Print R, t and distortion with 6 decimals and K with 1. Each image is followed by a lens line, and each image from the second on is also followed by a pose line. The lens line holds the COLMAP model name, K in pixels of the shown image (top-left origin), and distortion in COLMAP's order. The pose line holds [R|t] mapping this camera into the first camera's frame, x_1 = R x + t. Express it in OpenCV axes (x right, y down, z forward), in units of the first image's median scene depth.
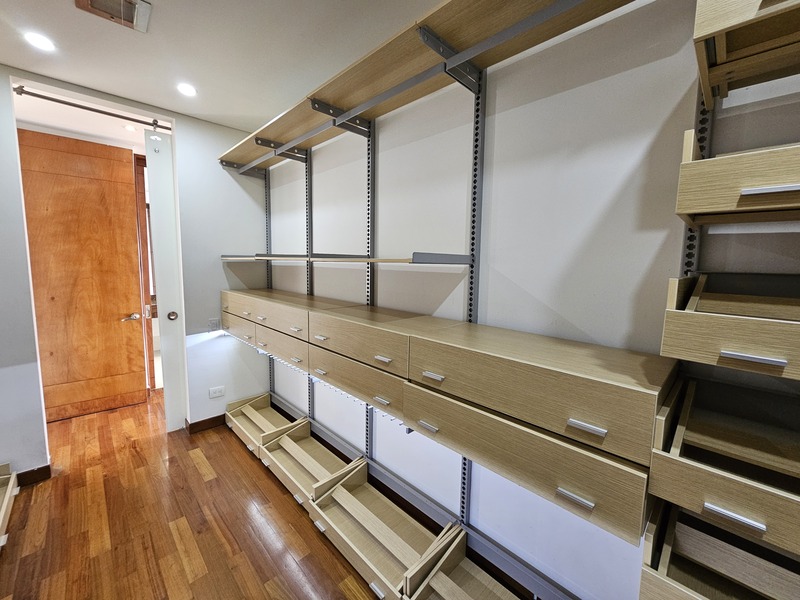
lens RADIAL K [[326.4, 0, 399.0], [0, 326.4, 299.2], [0, 0, 1]] dist [-0.001004, 0.000592]
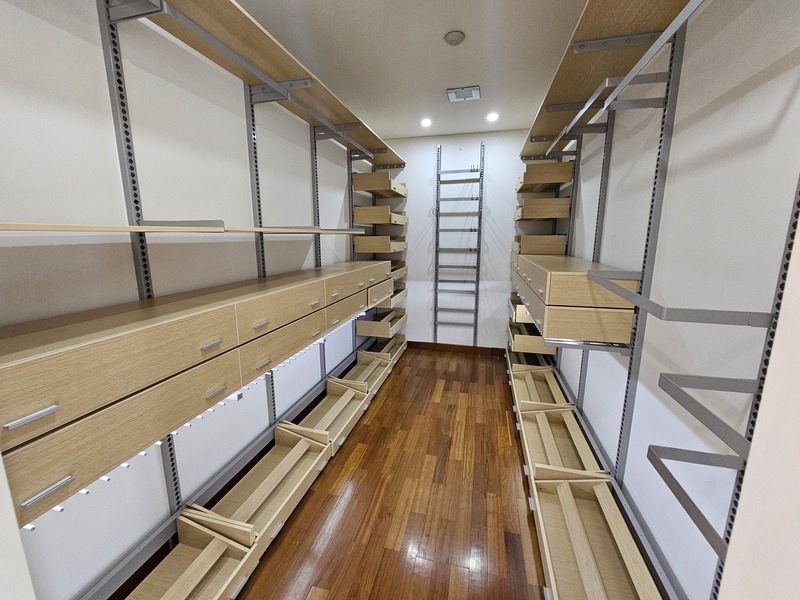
lens RADIAL K [[326.4, 0, 399.0], [0, 326.4, 296.6], [0, 0, 1]] dist [-0.001004, 0.000592]
pose [[-0.514321, -0.179034, 0.838702, -1.105996], [0.076267, 0.964543, 0.252666, -0.139457], [-0.854200, 0.193916, -0.482430, 1.089239]]
